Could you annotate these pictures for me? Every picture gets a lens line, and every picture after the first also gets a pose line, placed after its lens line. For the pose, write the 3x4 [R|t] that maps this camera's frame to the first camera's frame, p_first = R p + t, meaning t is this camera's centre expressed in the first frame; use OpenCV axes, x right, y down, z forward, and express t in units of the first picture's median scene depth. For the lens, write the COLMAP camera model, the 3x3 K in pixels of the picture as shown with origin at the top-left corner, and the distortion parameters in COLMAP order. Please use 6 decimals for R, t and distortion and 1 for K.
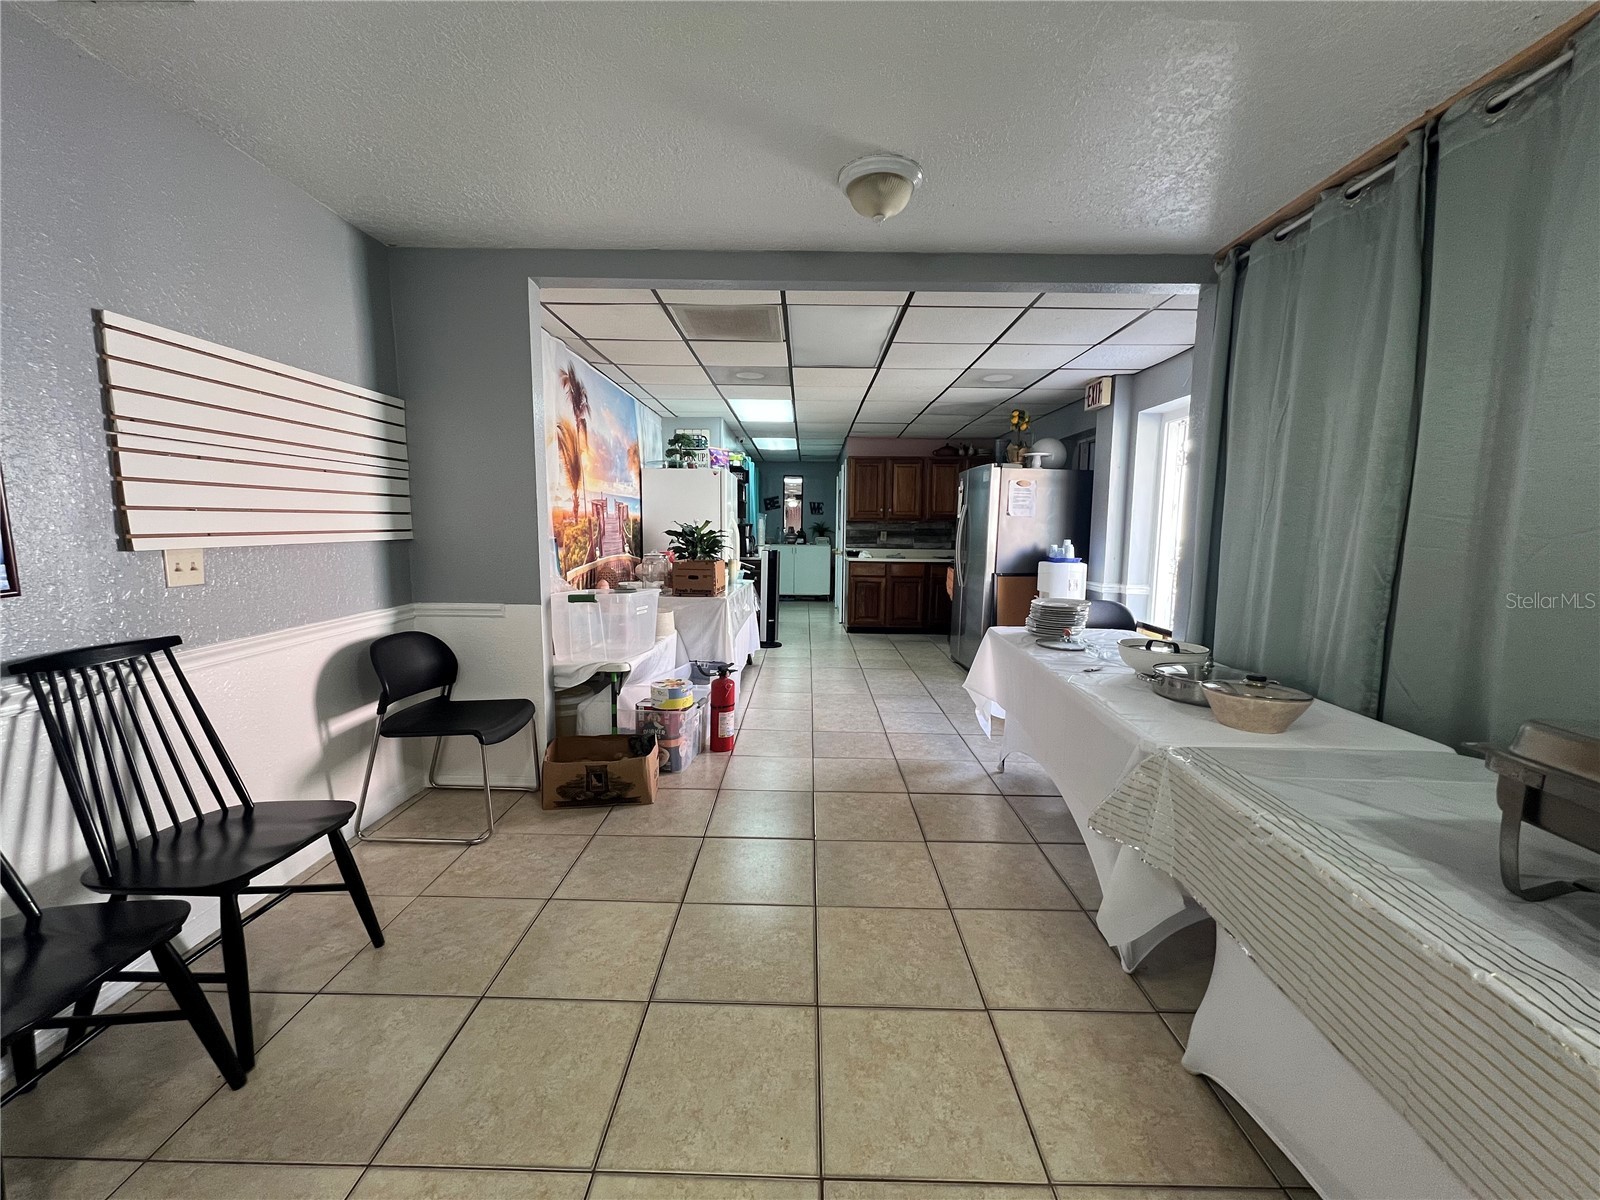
lens RADIAL K [[637.7, 0, 803.3], [0, 637.7, 606.0], [0, 0, 1]] dist [0.002287, -0.000380]
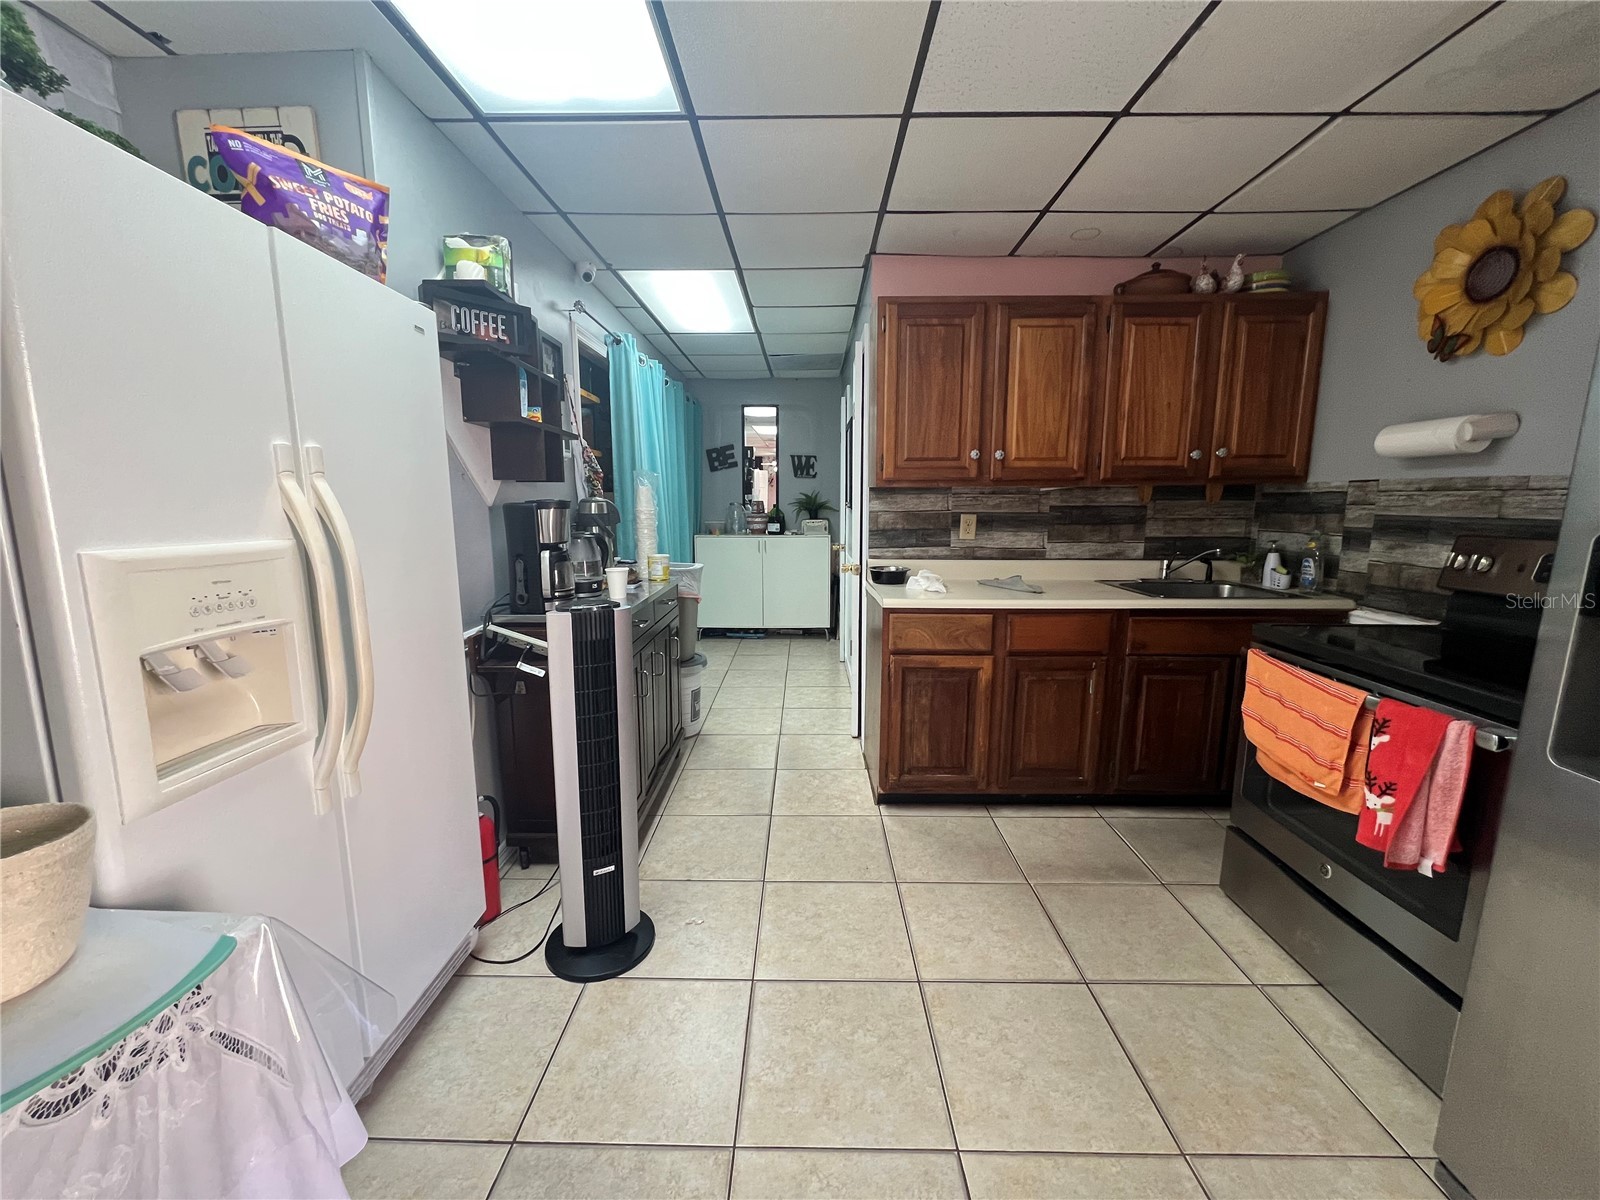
lens RADIAL K [[637.7, 0, 794.4], [0, 637.7, 599.6], [0, 0, 1]] dist [0.002287, -0.000380]
pose [[0.999783, -0.007140, -0.019560, 0.029837], [0.007807, 0.999383, 0.034237, -0.080341], [0.019303, -0.034382, 0.999222, 0.619143]]
